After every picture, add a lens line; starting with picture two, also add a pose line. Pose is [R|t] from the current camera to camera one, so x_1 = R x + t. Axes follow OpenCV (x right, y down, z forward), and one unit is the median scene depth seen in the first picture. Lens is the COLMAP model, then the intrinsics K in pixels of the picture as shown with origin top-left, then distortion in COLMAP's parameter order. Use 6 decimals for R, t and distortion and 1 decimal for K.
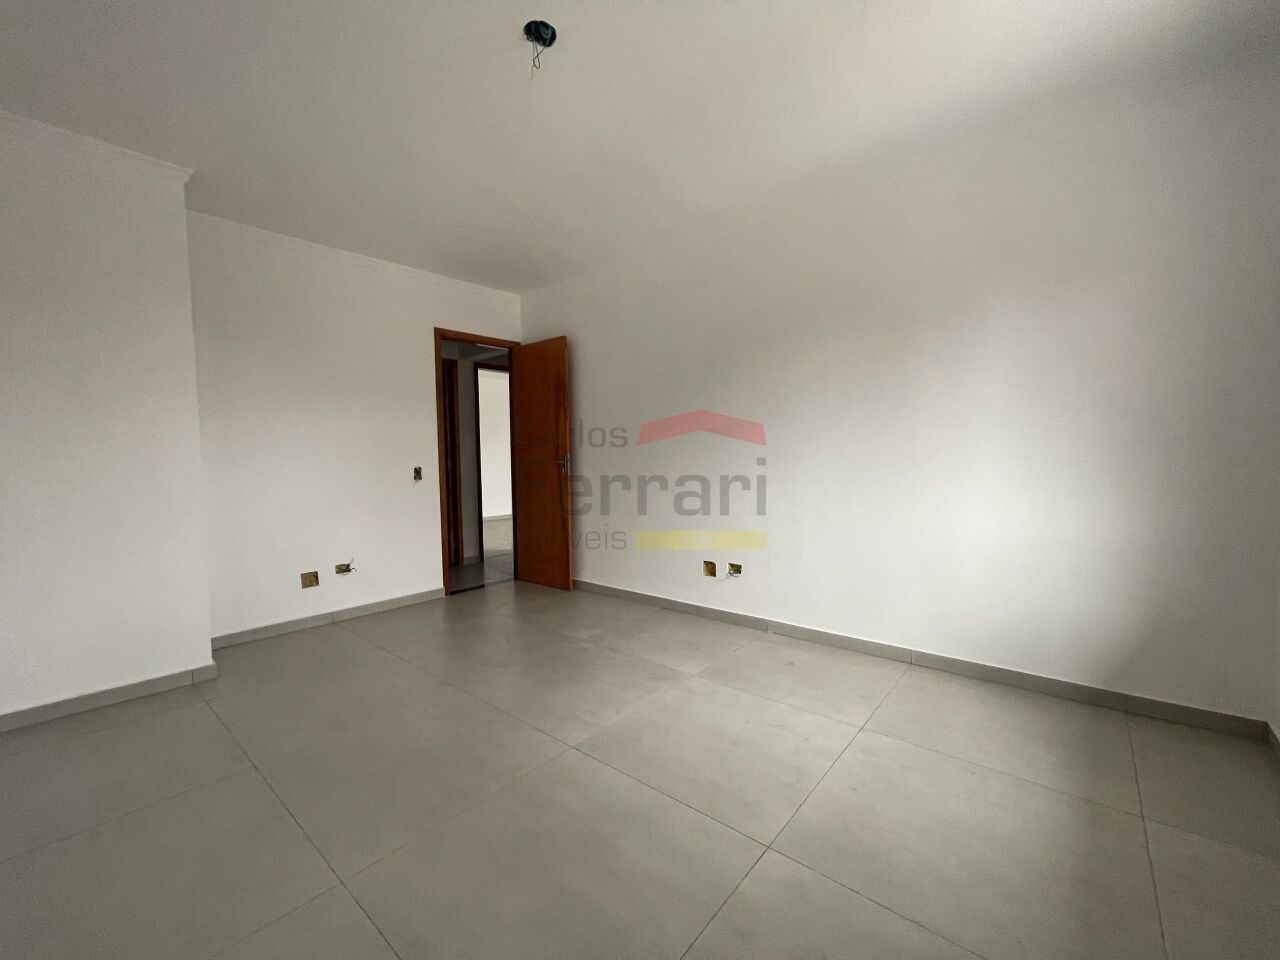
lens RADIAL K [[520.6, 0, 637.6], [0, 520.6, 480.4], [0, 0, 1]] dist [-0.001978, -0.000778]
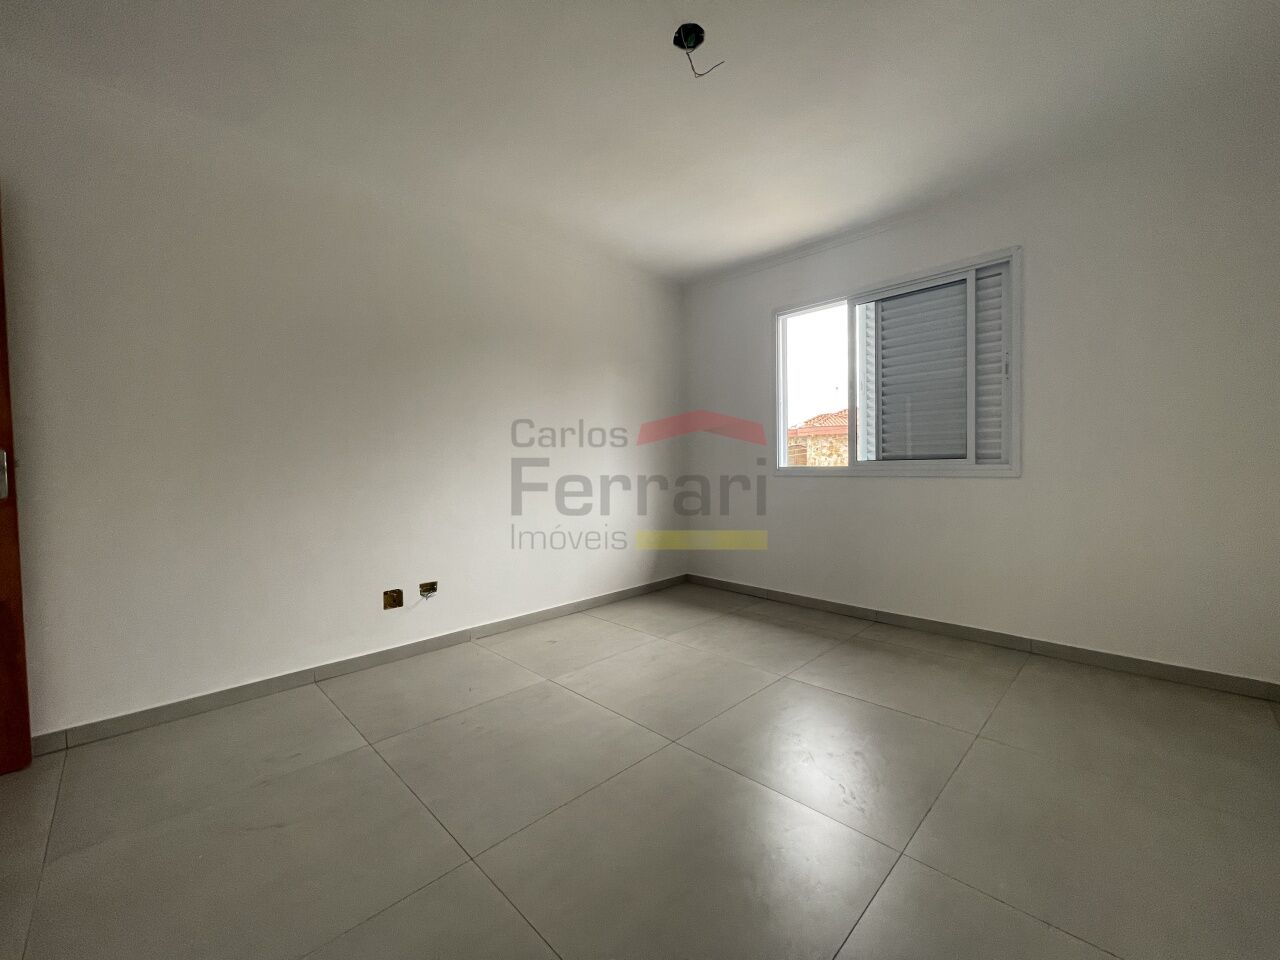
lens RADIAL K [[520.6, 0, 631.1], [0, 520.6, 477.9], [0, 0, 1]] dist [-0.001978, -0.000778]
pose [[0.085072, -0.009136, 0.996333, -0.665935], [0.063201, 0.997994, 0.003755, 0.003221], [-0.994368, 0.062650, 0.085479, 0.582493]]
